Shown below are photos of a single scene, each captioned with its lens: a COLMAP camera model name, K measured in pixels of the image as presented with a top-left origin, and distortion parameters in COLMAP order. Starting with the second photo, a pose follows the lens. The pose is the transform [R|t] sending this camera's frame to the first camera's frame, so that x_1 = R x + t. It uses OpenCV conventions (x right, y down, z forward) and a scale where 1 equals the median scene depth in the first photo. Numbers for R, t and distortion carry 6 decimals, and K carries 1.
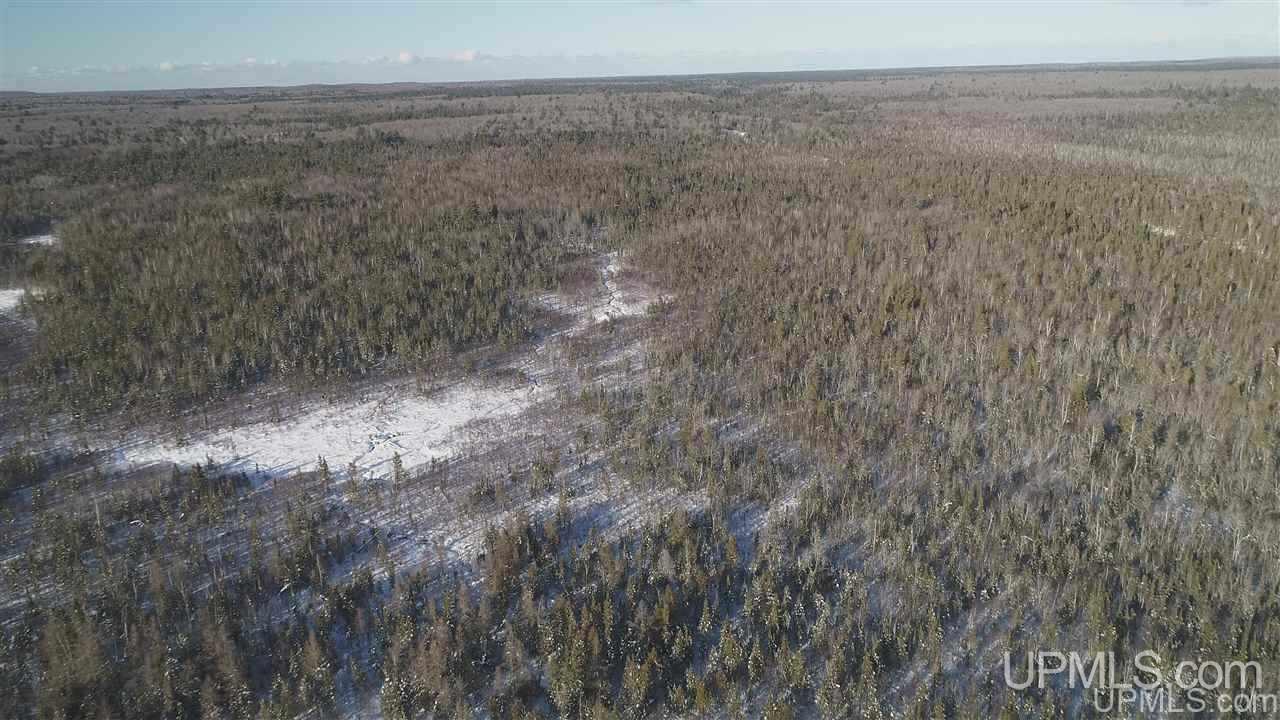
lens RADIAL K [[899.6, 0, 645.0], [0, 899.6, 363.4], [0, 0, 1]] dist [0.004829, -0.007976]
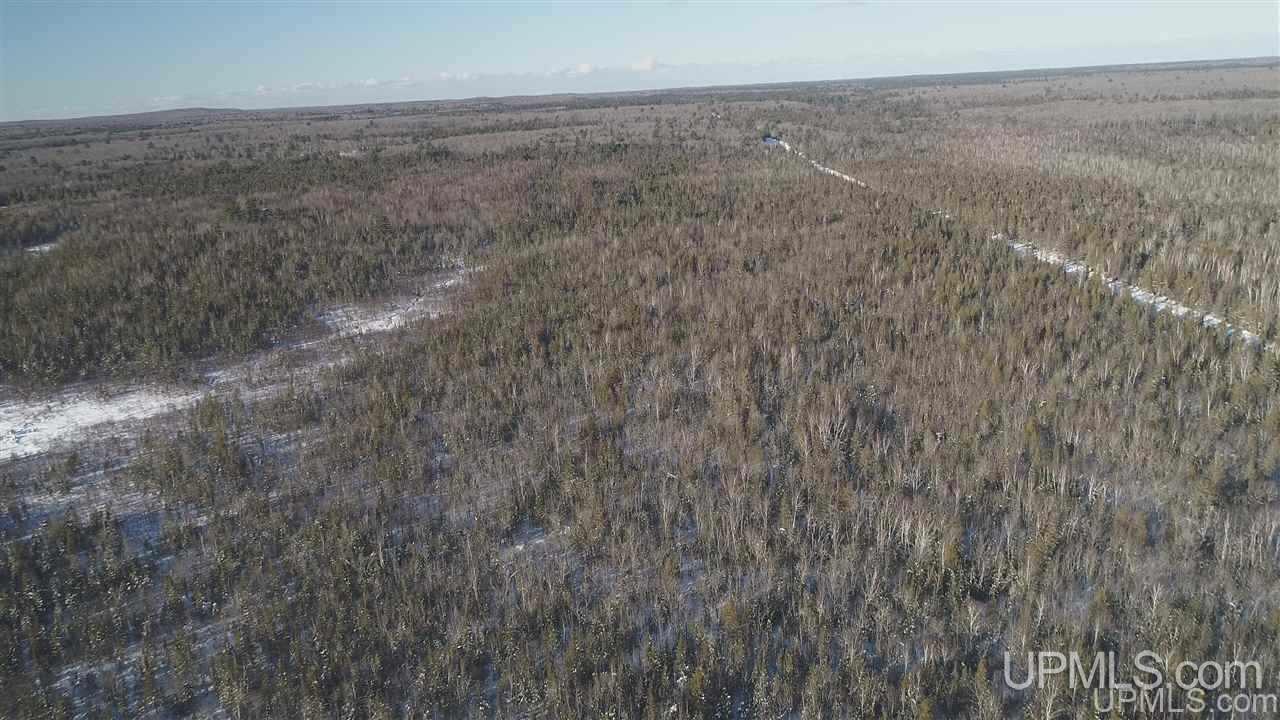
lens RADIAL K [[899.6, 0, 642.7], [0, 899.6, 361.6], [0, 0, 1]] dist [0.004829, -0.007976]
pose [[0.981505, 0.035163, -0.188180, 0.176843], [-0.036734, 0.999313, -0.004865, -0.008131], [0.187880, 0.011687, 0.982123, 0.007328]]
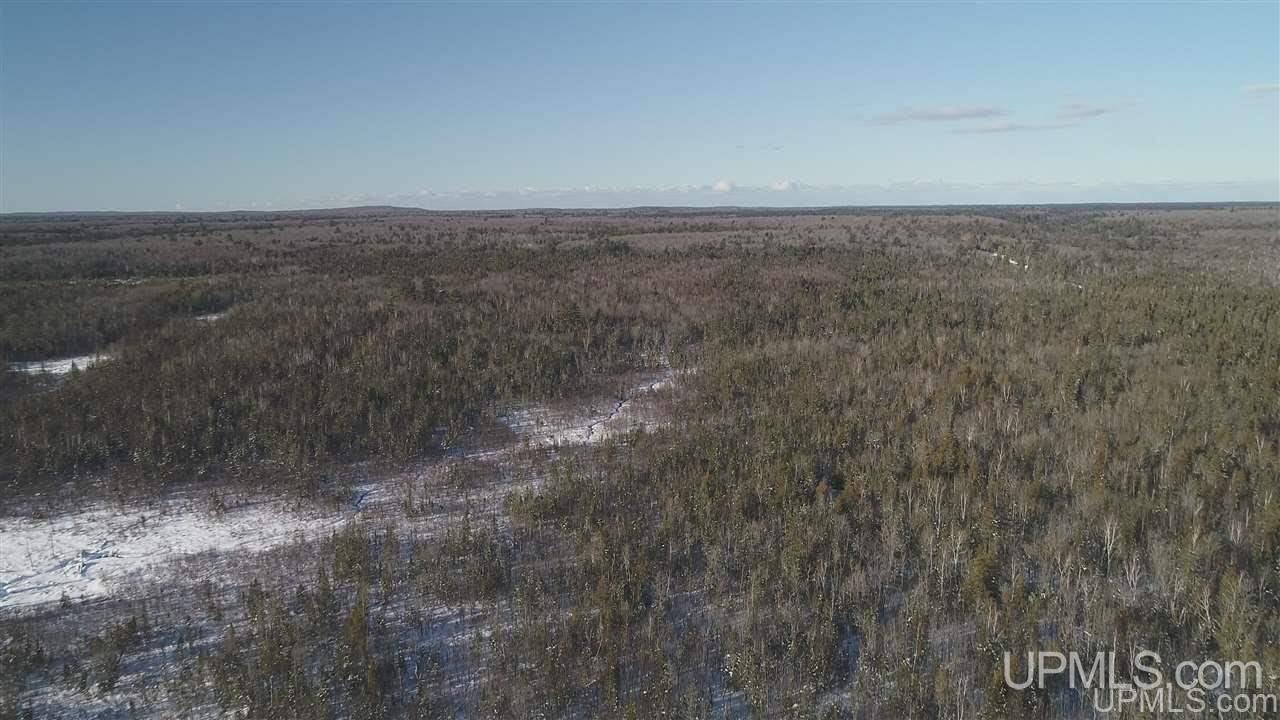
lens RADIAL K [[899.6, 0, 640.9], [0, 899.6, 363.2], [0, 0, 1]] dist [0.004829, -0.007976]
pose [[0.934802, 0.078059, -0.346485, 0.108711], [-0.123698, 0.986025, -0.111595, -0.014768], [0.332931, 0.147178, 0.931394, 0.100270]]
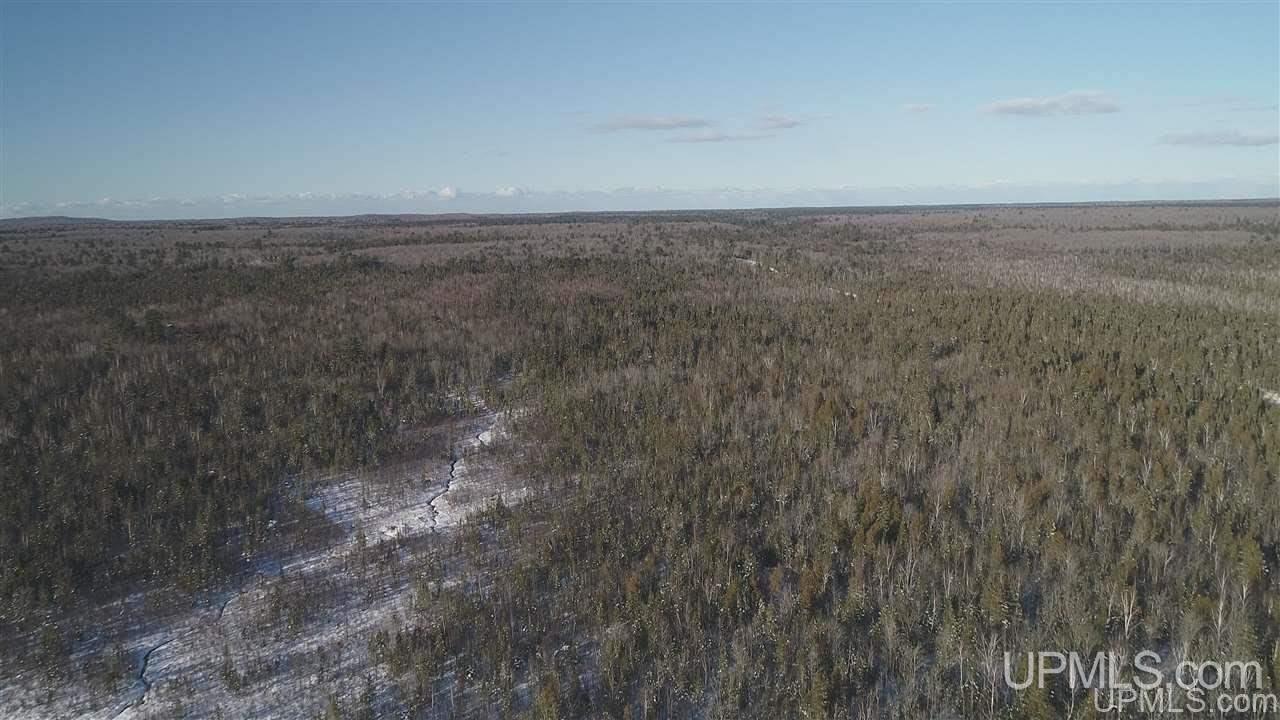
lens RADIAL K [[899.6, 0, 642.2], [0, 899.6, 357.4], [0, 0, 1]] dist [0.004829, -0.007976]
pose [[0.997971, 0.018725, -0.060852, 0.059862], [-0.027482, 0.988838, -0.146436, -0.030950], [0.057431, 0.147812, 0.987347, 0.136030]]
